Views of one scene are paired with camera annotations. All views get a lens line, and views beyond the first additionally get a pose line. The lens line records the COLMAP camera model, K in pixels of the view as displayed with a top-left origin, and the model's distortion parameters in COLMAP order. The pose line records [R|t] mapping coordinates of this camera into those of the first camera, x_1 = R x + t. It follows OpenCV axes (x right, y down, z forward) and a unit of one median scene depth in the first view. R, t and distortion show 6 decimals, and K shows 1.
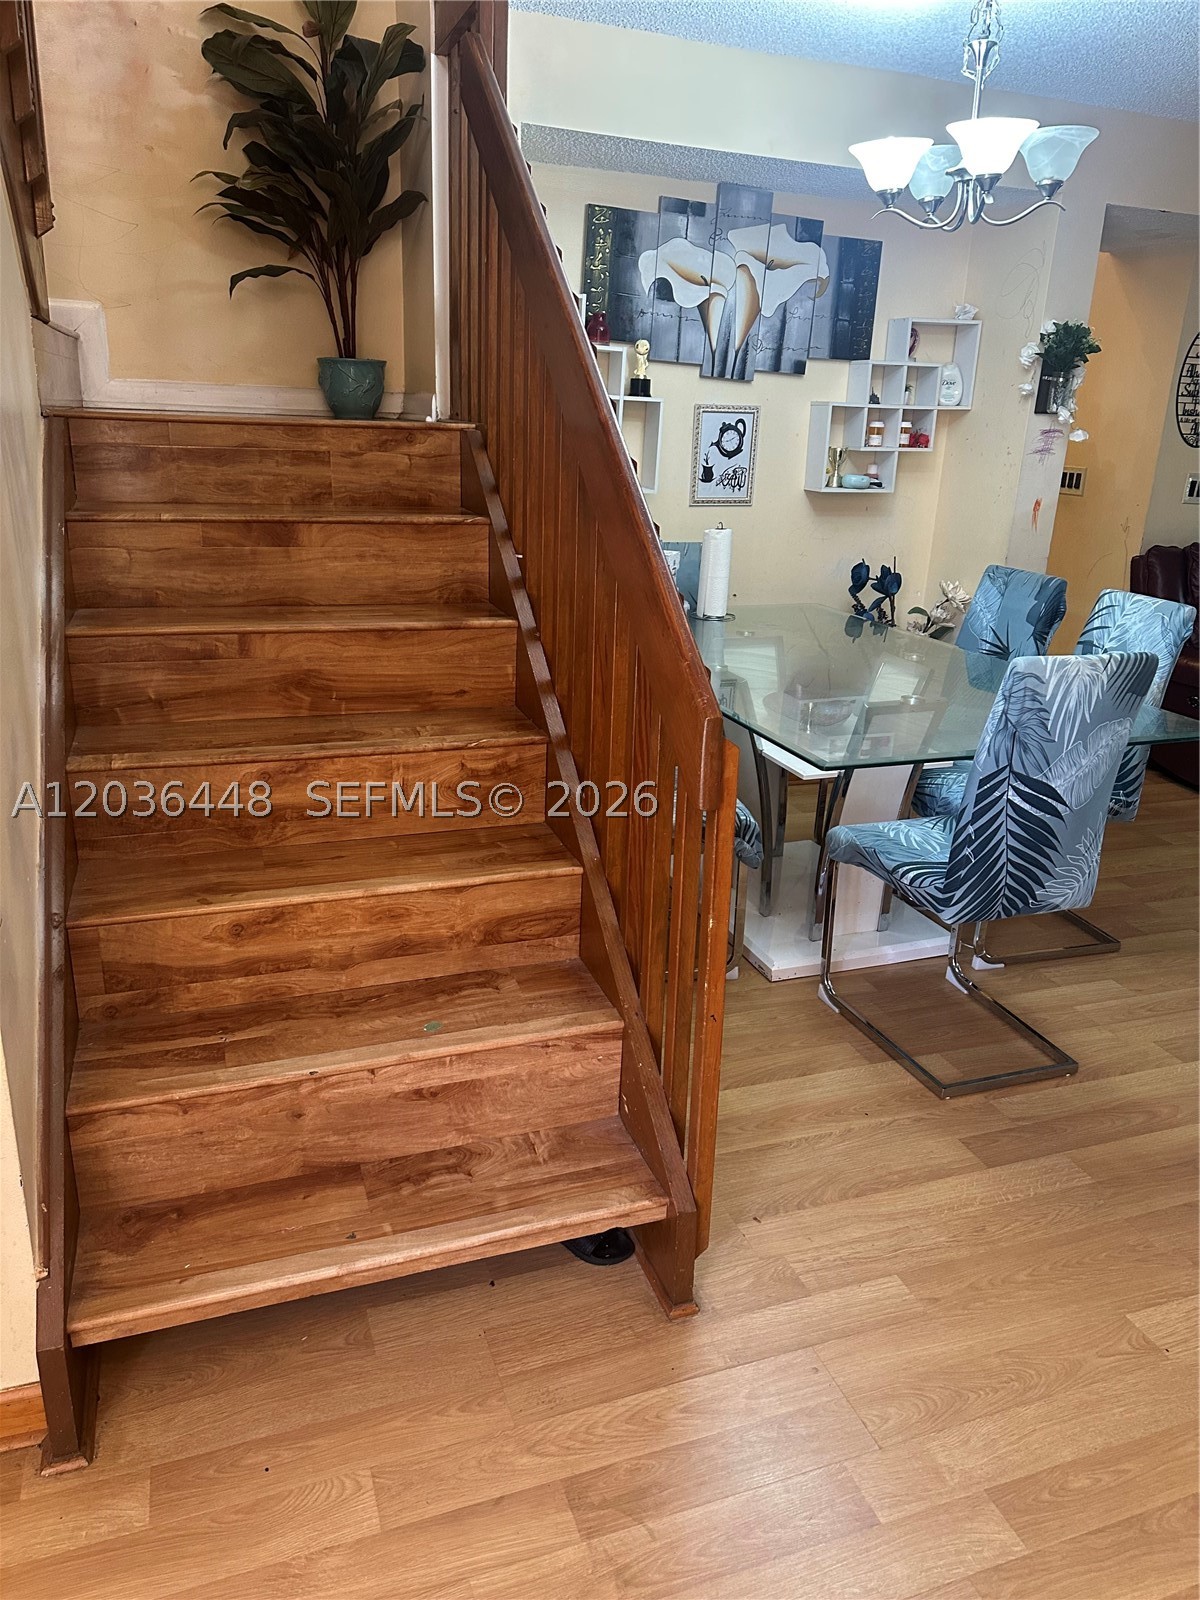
lens RADIAL K [[1154.6, 0, 600.0], [0, 1154.6, 800.0], [0, 0, 1]] dist [0.024285, -0.003614]
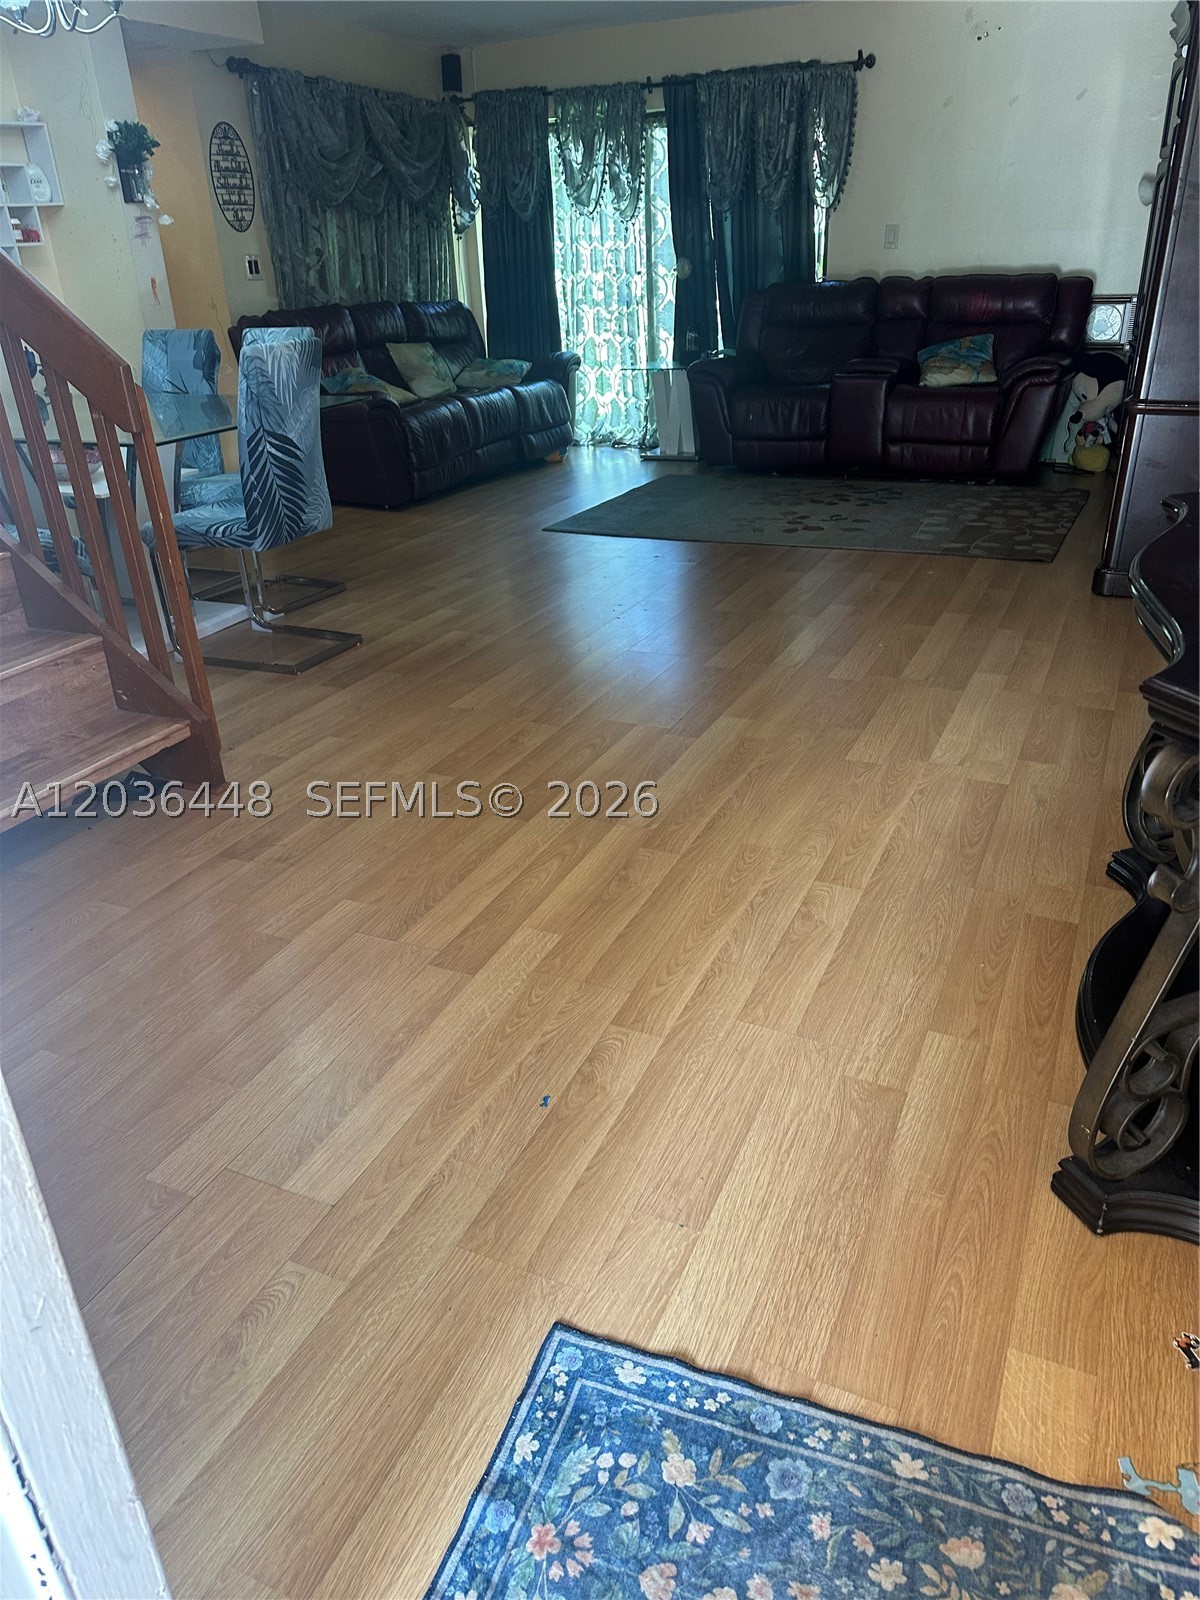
lens RADIAL K [[1154.6, 0, 600.0], [0, 1154.6, 800.0], [0, 0, 1]] dist [0.024285, -0.003614]
pose [[0.705829, -0.372939, 0.602264, -0.380502], [0.300448, 0.927543, 0.222248, 0.196343], [-0.641511, 0.024080, 0.766736, -0.375710]]
